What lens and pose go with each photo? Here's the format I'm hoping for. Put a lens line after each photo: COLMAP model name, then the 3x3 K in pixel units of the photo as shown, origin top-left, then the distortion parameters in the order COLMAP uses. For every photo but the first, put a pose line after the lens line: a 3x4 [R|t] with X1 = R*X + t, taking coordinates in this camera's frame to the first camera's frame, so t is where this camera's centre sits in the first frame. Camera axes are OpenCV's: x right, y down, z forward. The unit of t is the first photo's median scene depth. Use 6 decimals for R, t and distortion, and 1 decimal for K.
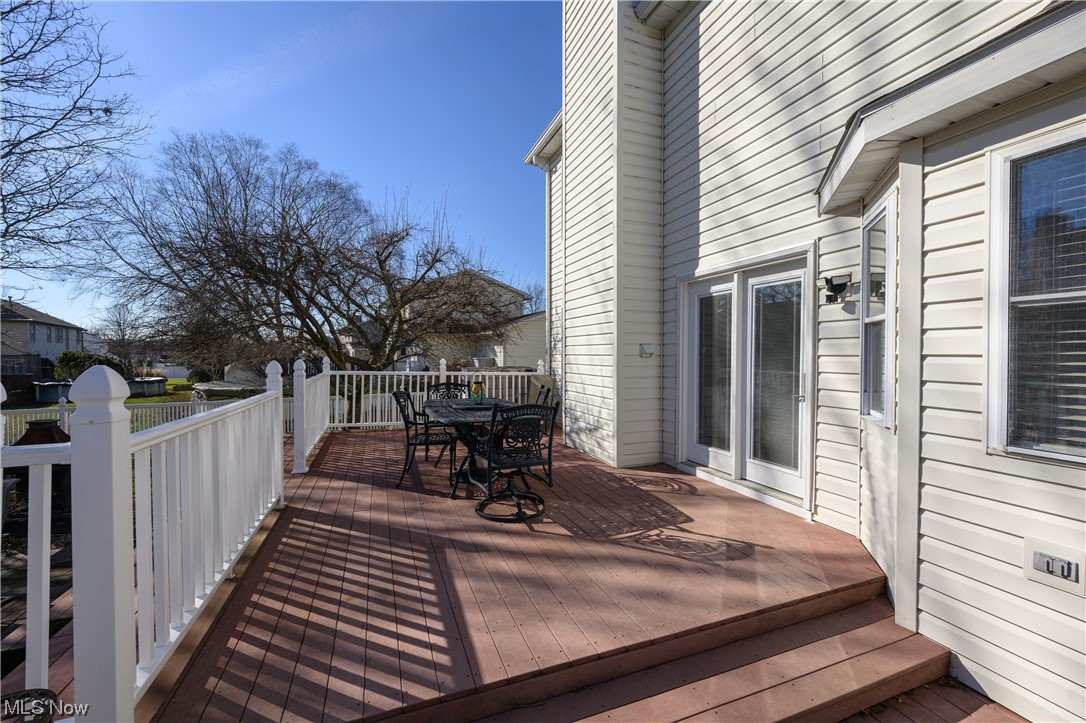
lens RADIAL K [[429.5, 0, 543.0], [0, 429.5, 361.5], [0, 0, 1]] dist [-0.004603, 0.000103]
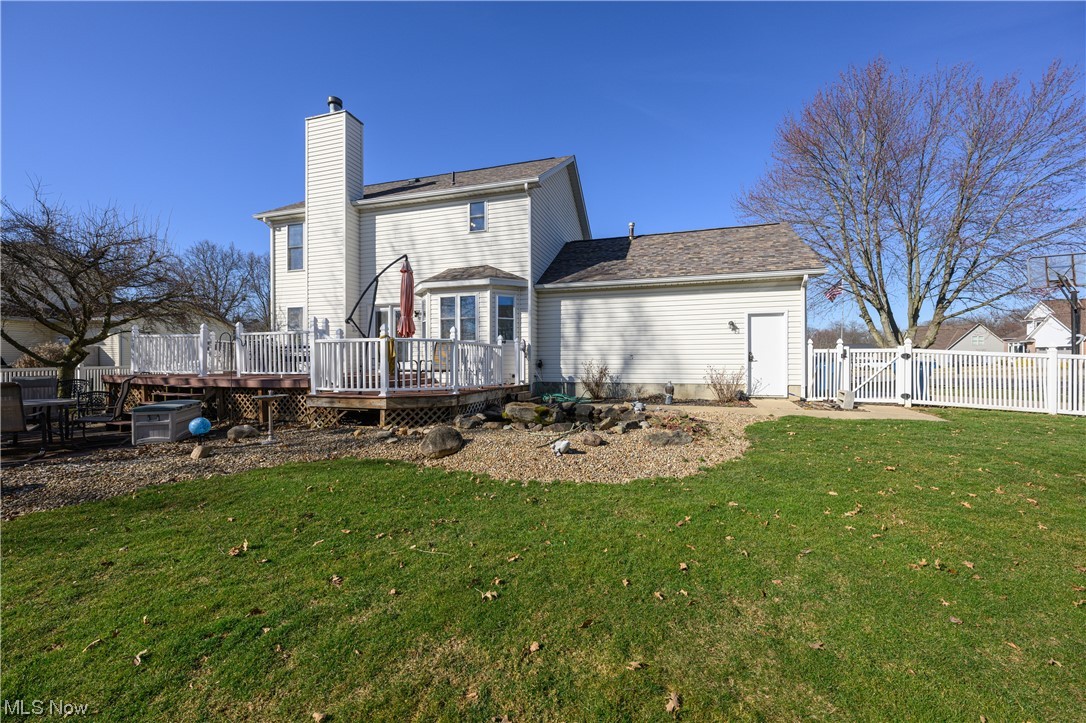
lens RADIAL K [[429.9, 0, 543.0], [0, 429.9, 361.5], [0, 0, 1]] dist [-0.000754, -0.000157]
pose [[0.625103, 0.002382, 0.780538, -1.339415], [0.009375, 0.999900, -0.010559, 0.258063], [-0.780486, 0.013917, 0.625019, -1.898725]]
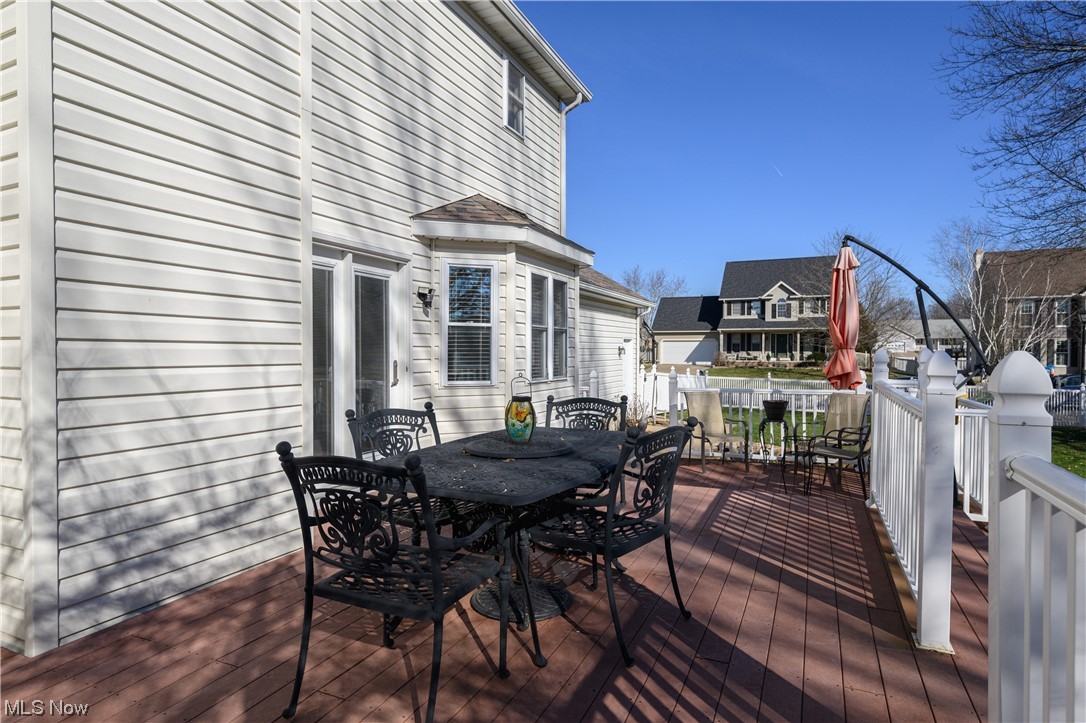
lens RADIAL K [[598.8, 0, 543.0], [0, 598.8, 361.5], [0, 0, 1]] dist [0.001599, 0.000705]
pose [[-0.703992, -0.007142, 0.710172, -0.699279], [0.014403, 0.999600, 0.024331, -0.007153], [-0.710062, 0.027357, -0.703608, 1.579609]]
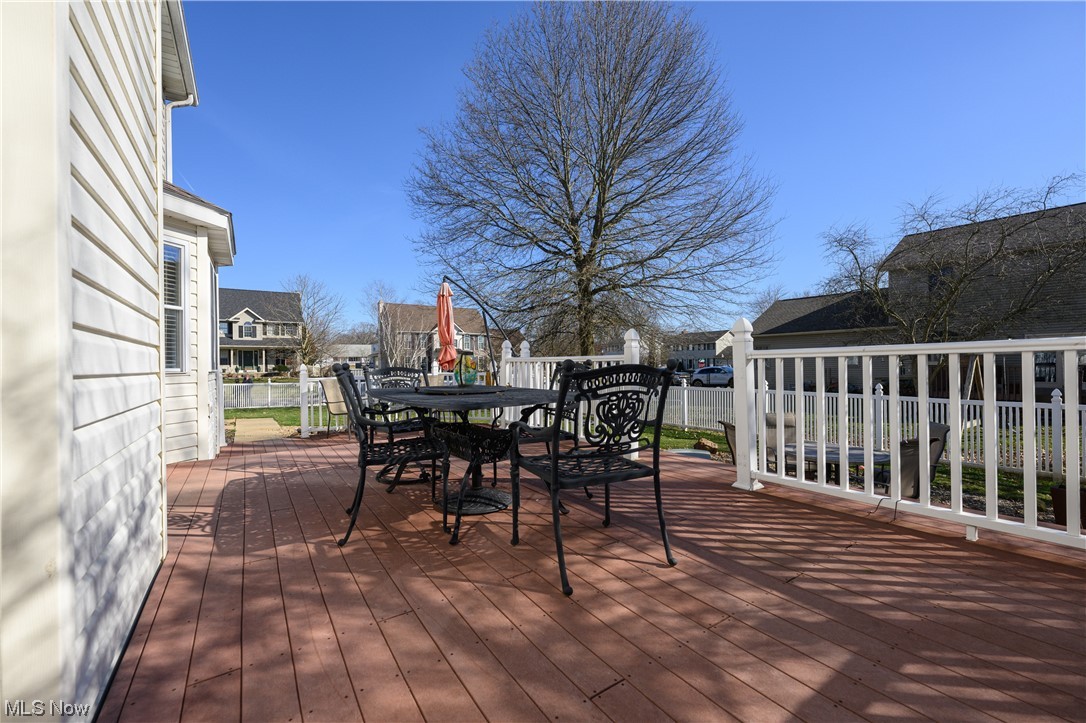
lens RADIAL K [[434.5, 0, 543.0], [0, 434.5, 361.5], [0, 0, 1]] dist [-0.003239, -0.000298]
pose [[-0.972428, 0.018898, -0.232438, -0.113341], [0.016631, 0.999793, 0.011709, 0.064719], [0.232611, 0.007520, -0.972541, 1.801318]]
